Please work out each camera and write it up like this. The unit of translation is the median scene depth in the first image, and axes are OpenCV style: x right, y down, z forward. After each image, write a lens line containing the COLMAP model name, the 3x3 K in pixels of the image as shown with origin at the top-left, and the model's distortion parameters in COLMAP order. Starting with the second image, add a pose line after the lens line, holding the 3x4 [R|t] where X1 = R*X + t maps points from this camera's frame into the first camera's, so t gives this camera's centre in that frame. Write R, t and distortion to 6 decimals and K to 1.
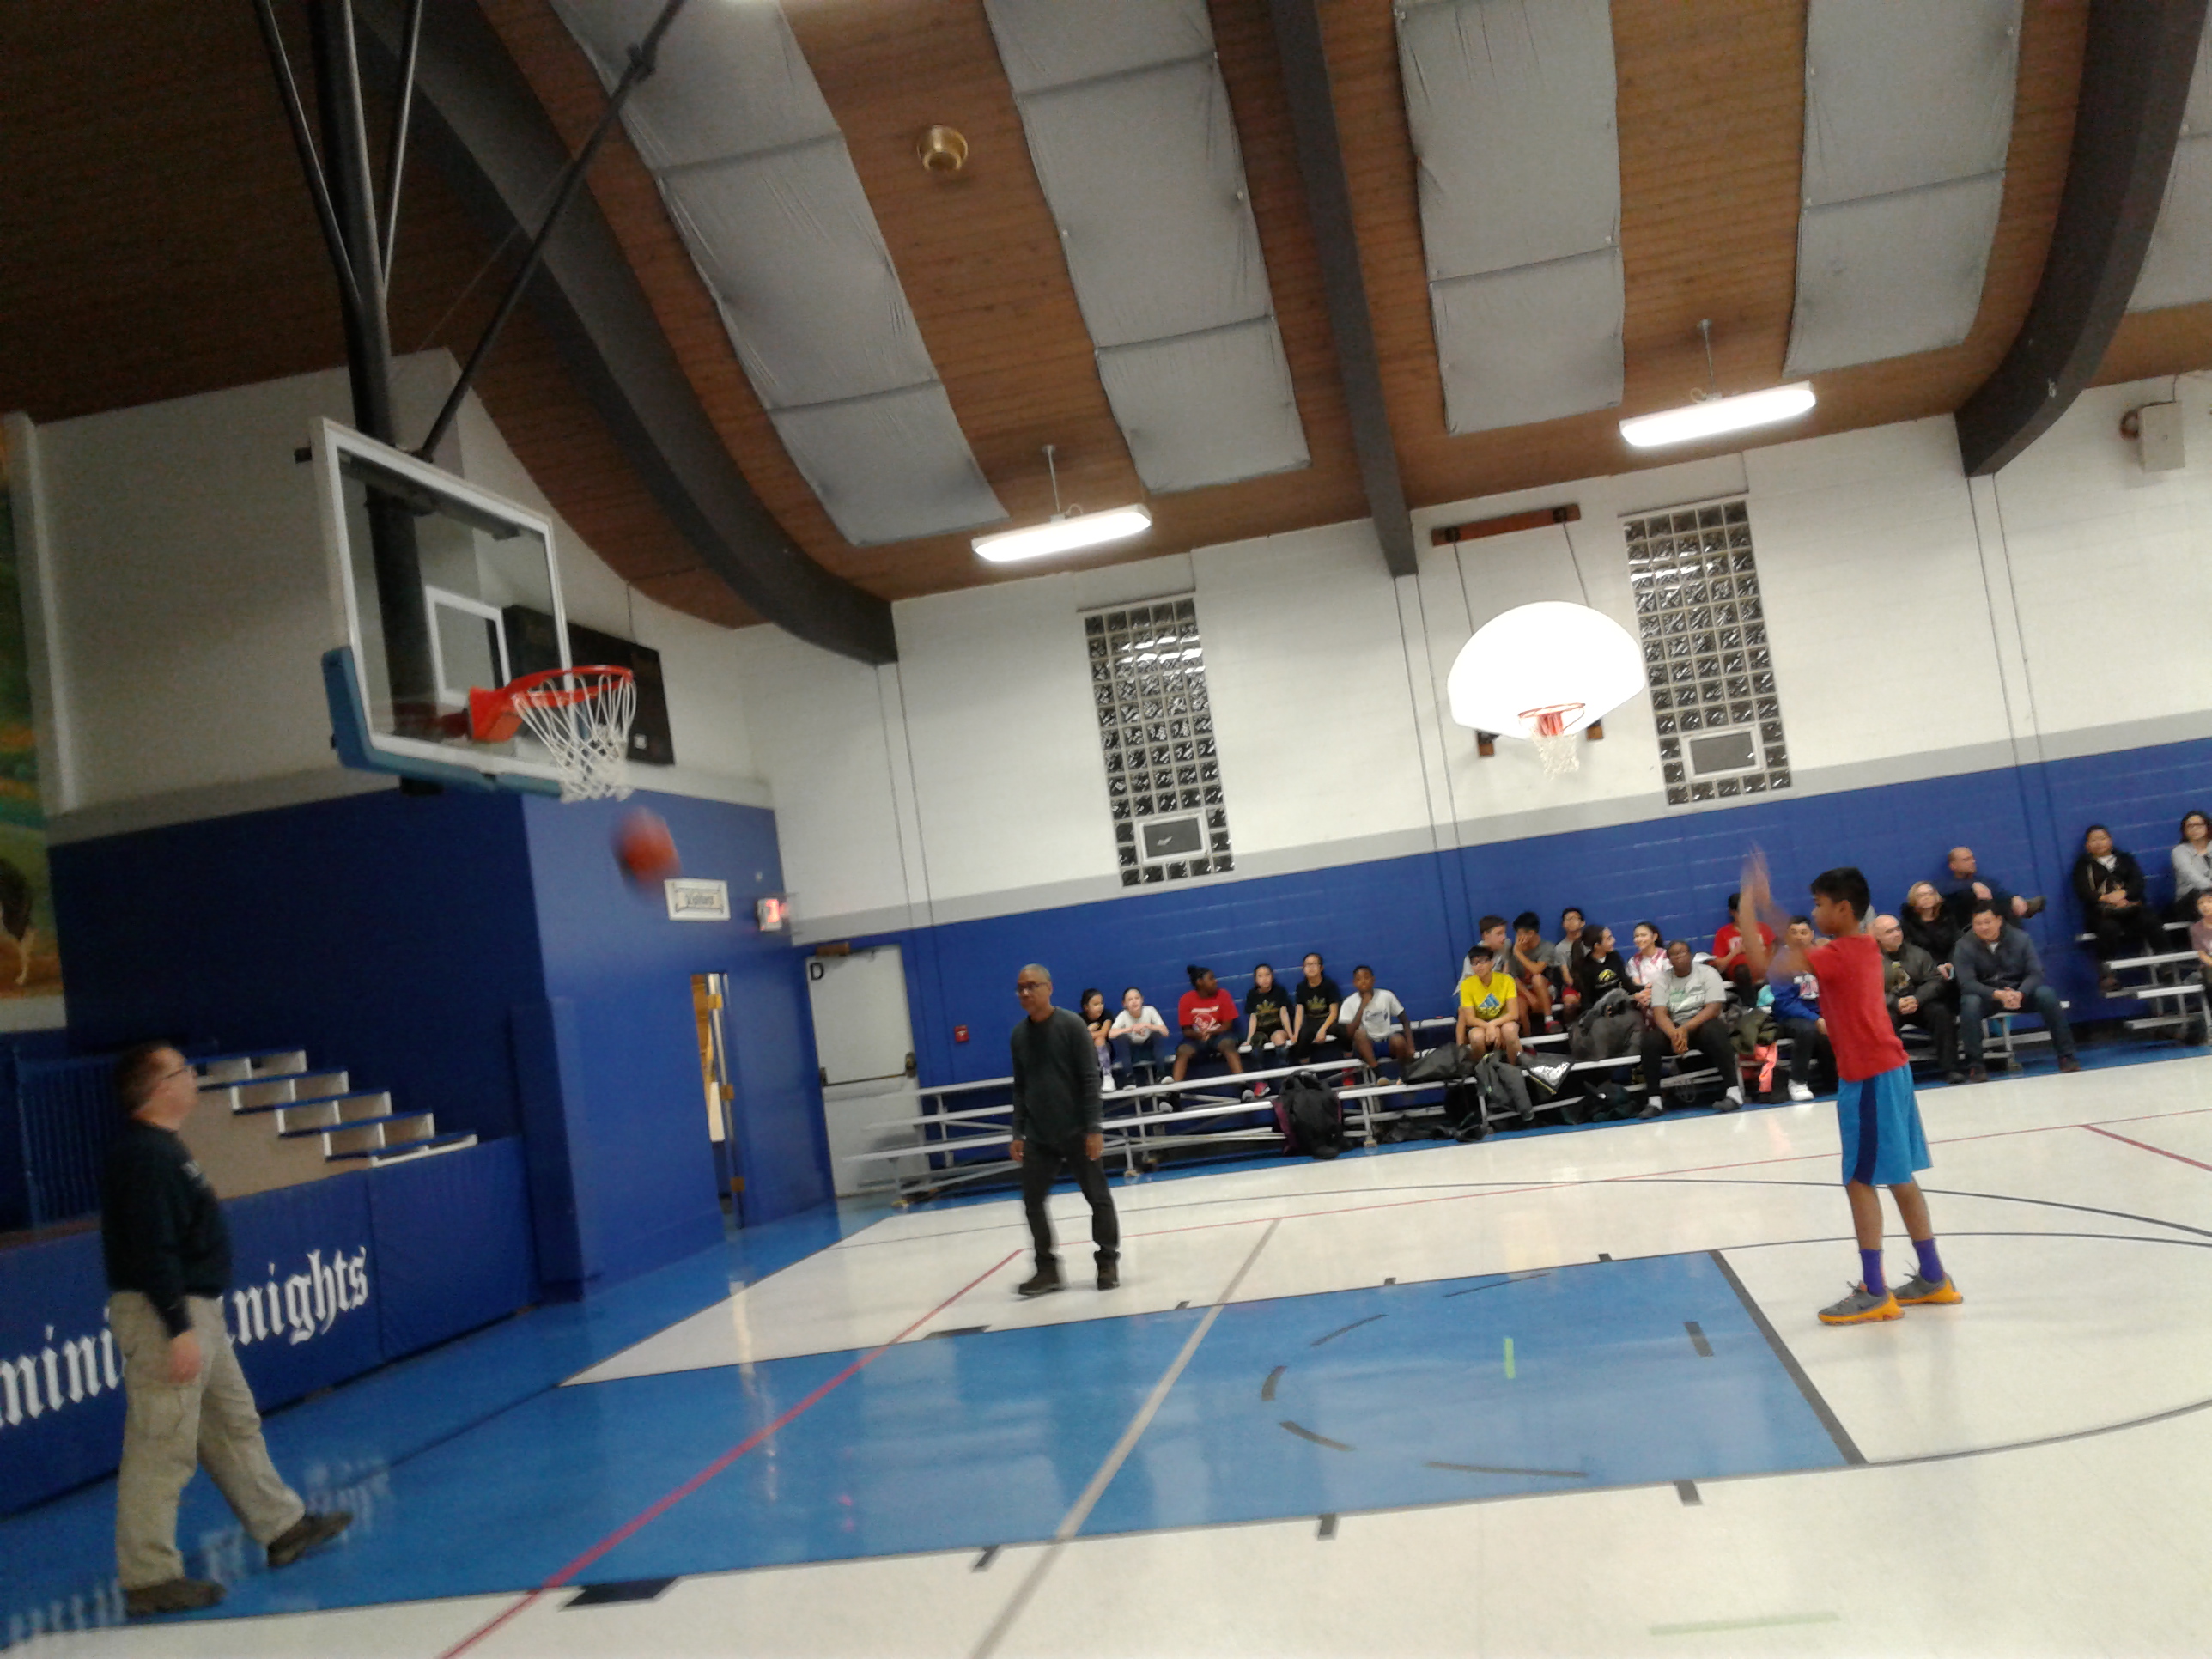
lens RADIAL K [[2108.3, 0, 1106.0], [0, 2108.3, 829.5], [0, 0, 1]] dist [0.156951, 0.008647]
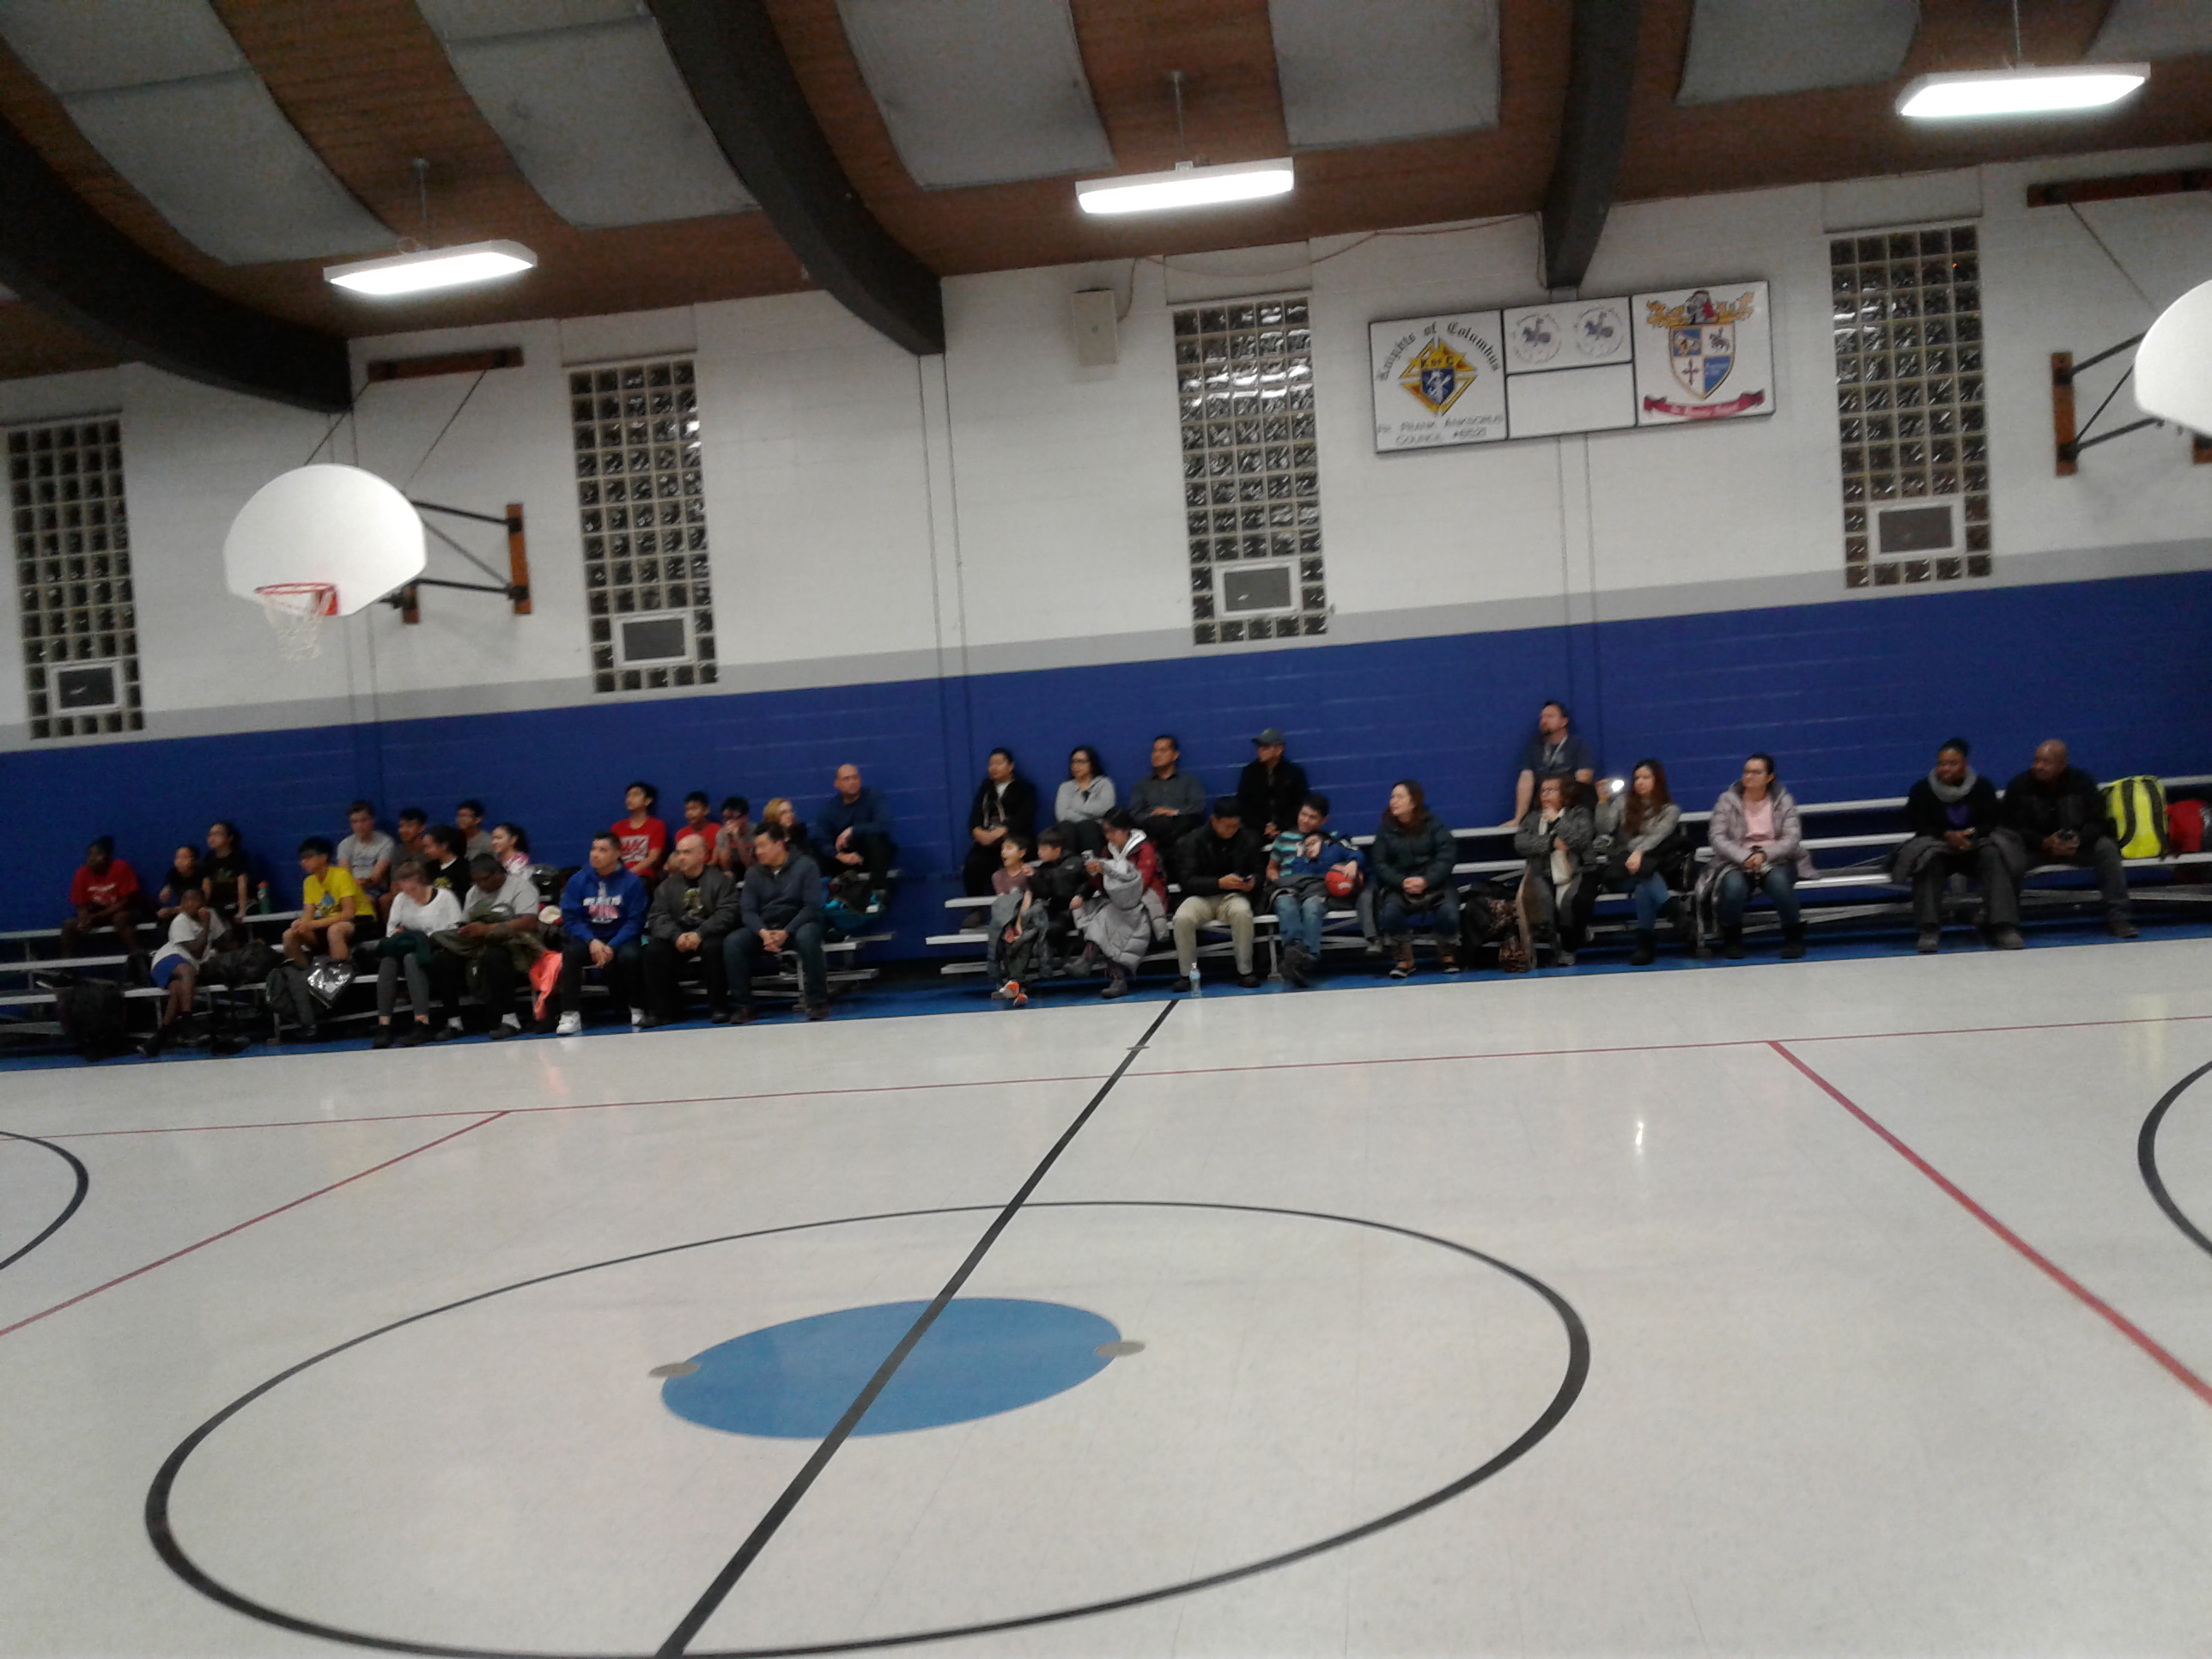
lens RADIAL K [[2479.2, 0, 1106.0], [0, 2479.2, 829.5], [0, 0, 1]] dist [0.198072, -0.769323]
pose [[0.997656, 0.065608, 0.019467, 0.445185], [-0.067202, 0.992963, 0.097510, -0.069043], [-0.012933, -0.098590, 0.995044, -0.066008]]
